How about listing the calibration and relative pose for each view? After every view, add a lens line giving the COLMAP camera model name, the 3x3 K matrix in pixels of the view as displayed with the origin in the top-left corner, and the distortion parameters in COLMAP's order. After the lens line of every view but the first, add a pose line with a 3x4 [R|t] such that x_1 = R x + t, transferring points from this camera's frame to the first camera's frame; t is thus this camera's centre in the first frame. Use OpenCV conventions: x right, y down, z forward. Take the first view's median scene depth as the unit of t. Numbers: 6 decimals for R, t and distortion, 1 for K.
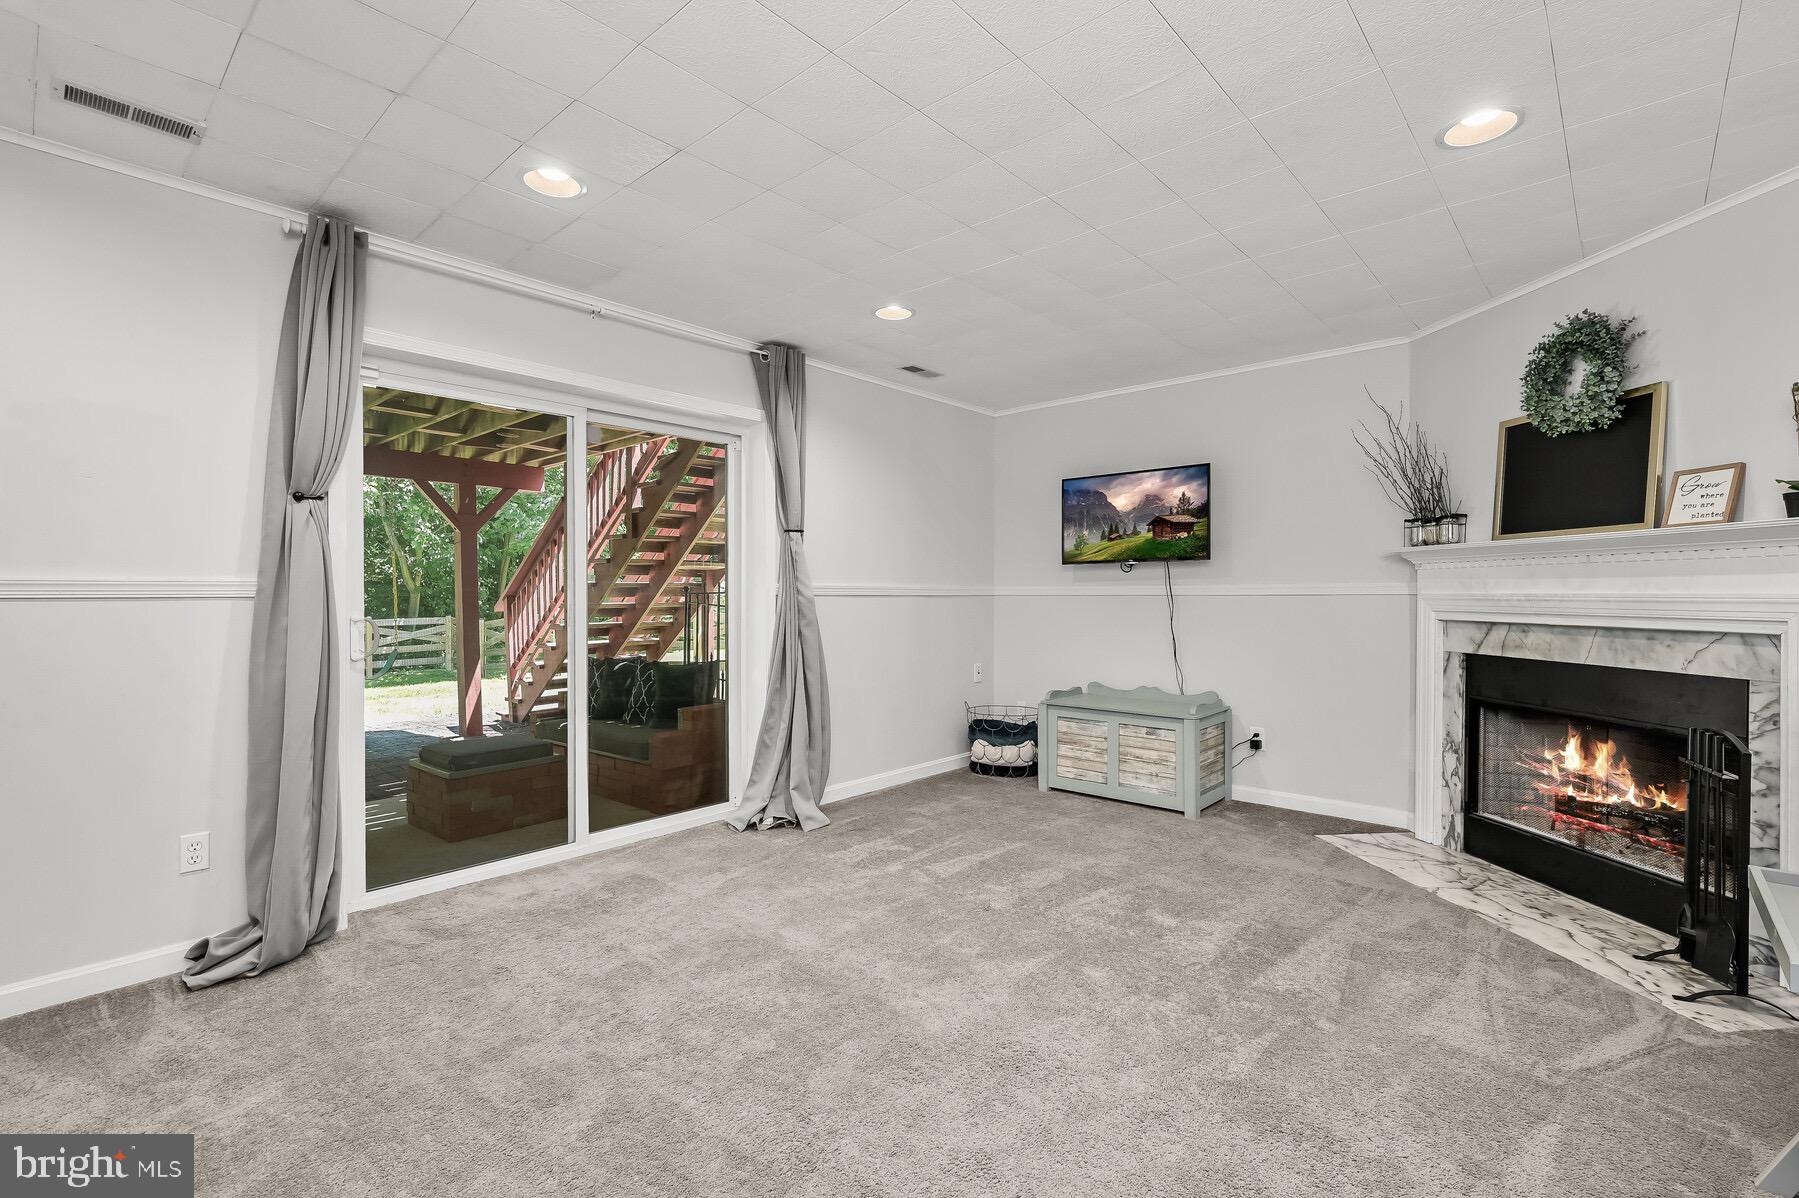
lens RADIAL K [[798.3, 0, 916.4], [0, 798.3, 592.4], [0, 0, 1]] dist [0.000170, -0.001227]
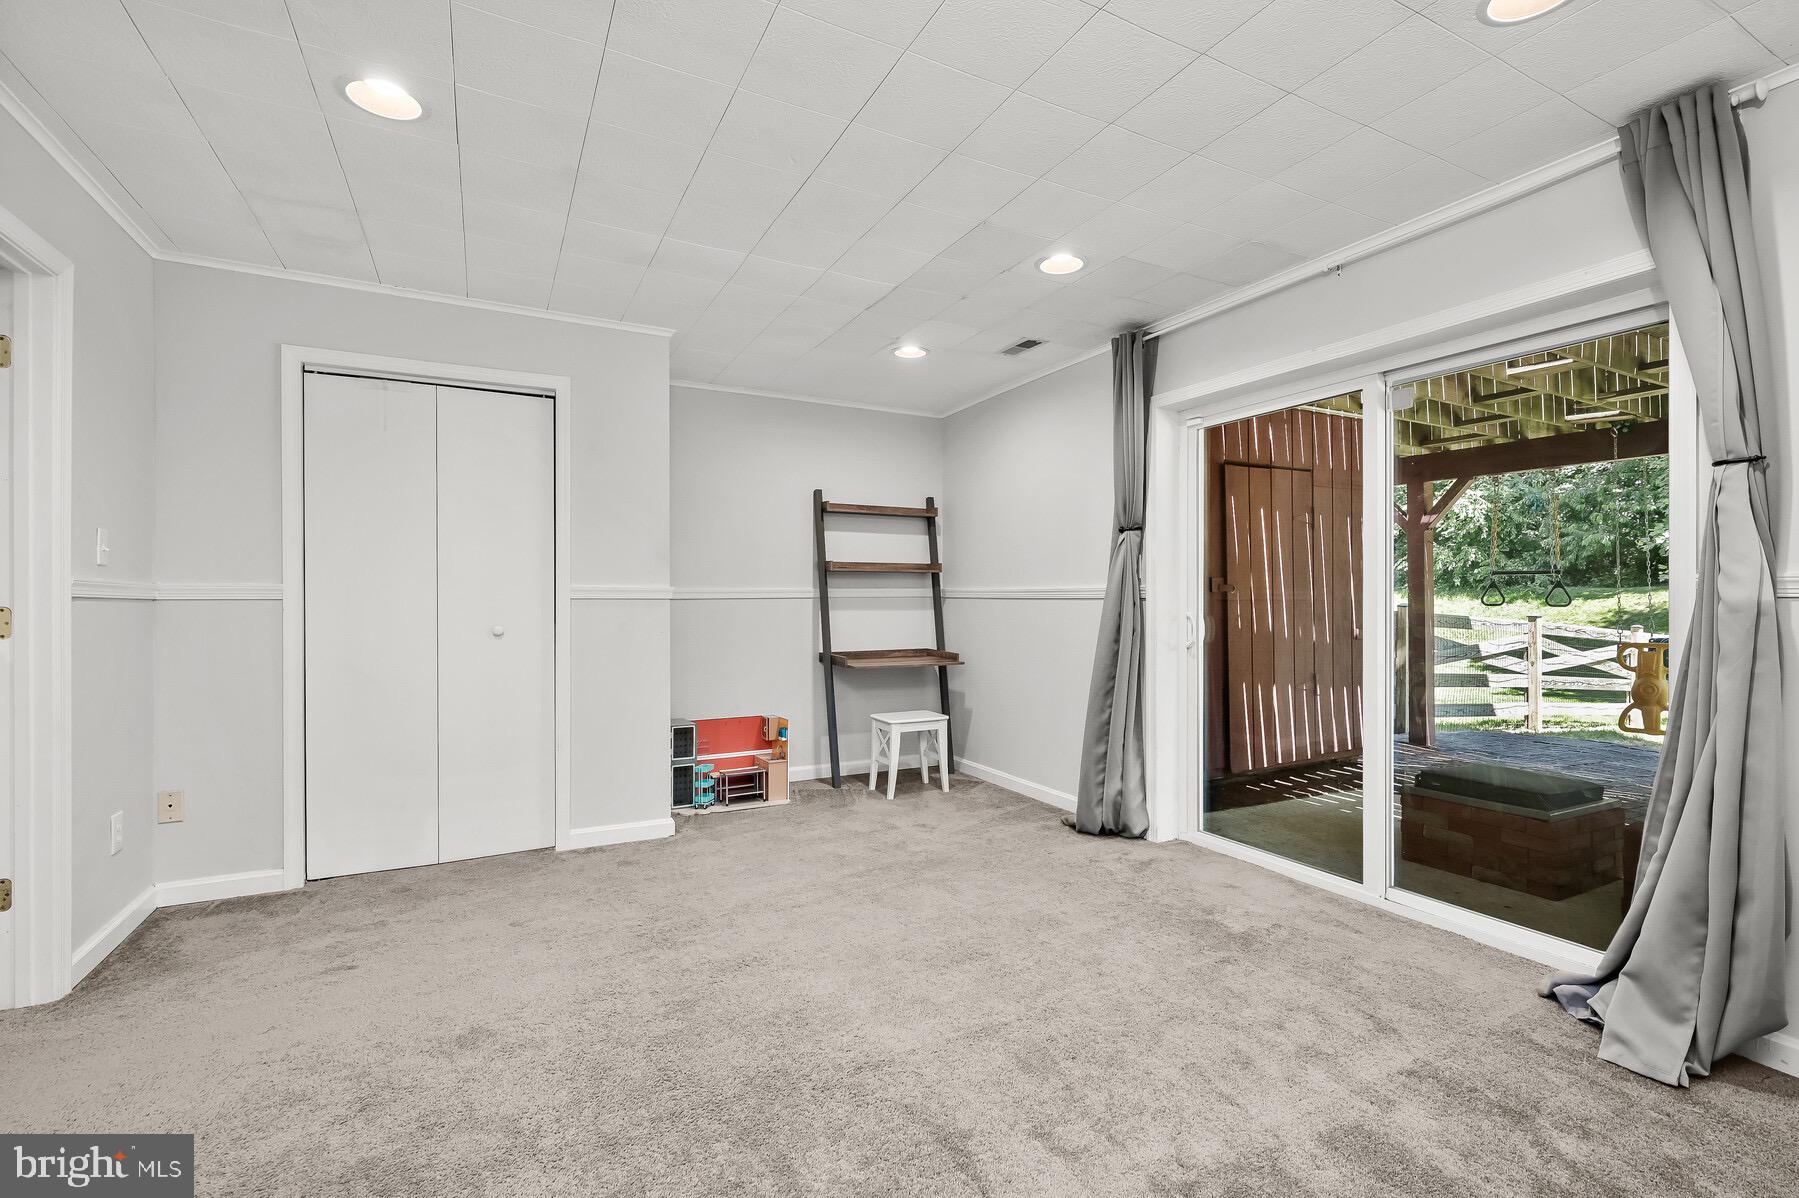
lens RADIAL K [[798.3, 0, 903.8], [0, 798.3, 595.9], [0, 0, 1]] dist [0.000170, -0.001227]
pose [[-0.343105, -0.000793, -0.939297, 0.612514], [0.001178, 0.999998, -0.001274, 0.001827], [0.939296, -0.001544, -0.343104, 0.916653]]
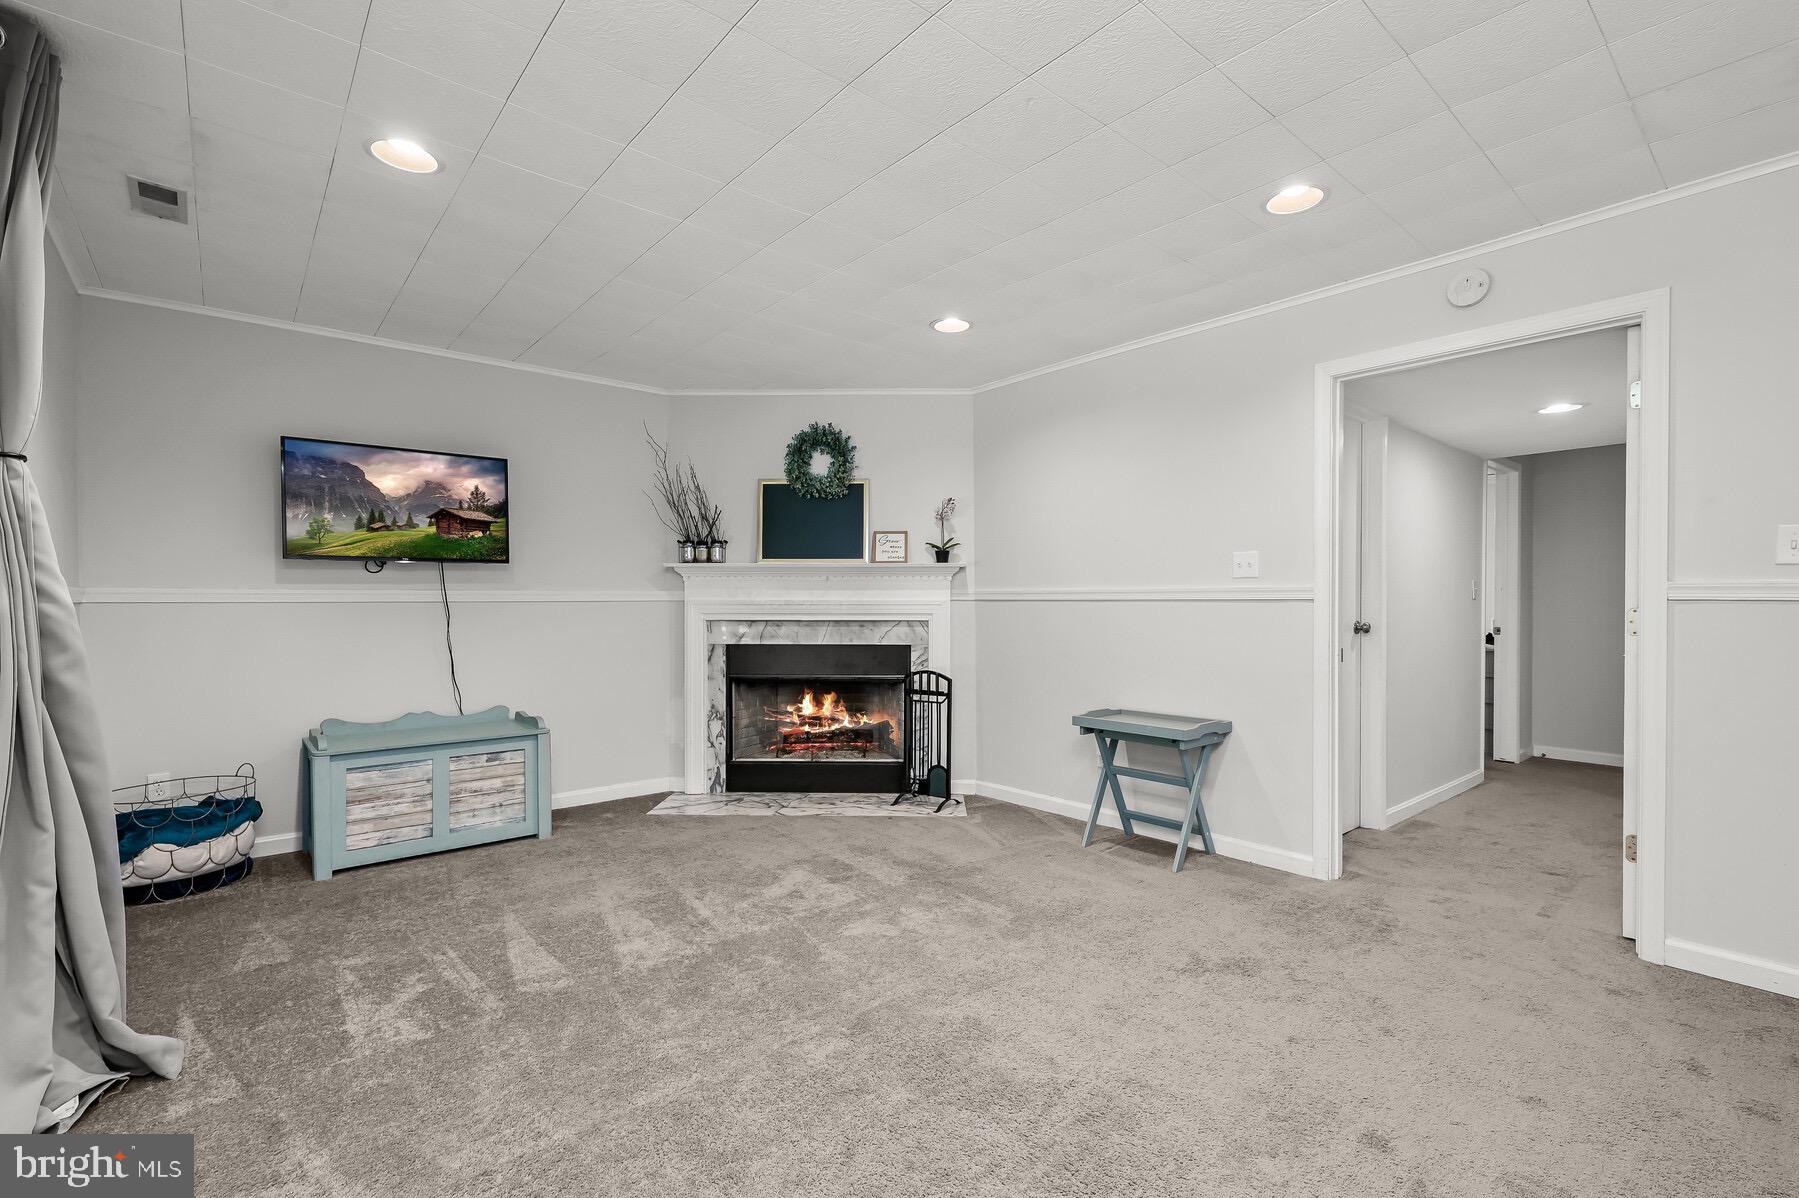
lens RADIAL K [[798.3, 0, 883.9], [0, 798.3, 611.9], [0, 0, 1]] dist [0.000170, -0.001227]
pose [[0.156784, -0.012724, 0.987551, -0.672854], [-0.000410, 0.999916, 0.012949, 0.004238], [-0.987633, -0.002435, 0.156765, 0.589653]]
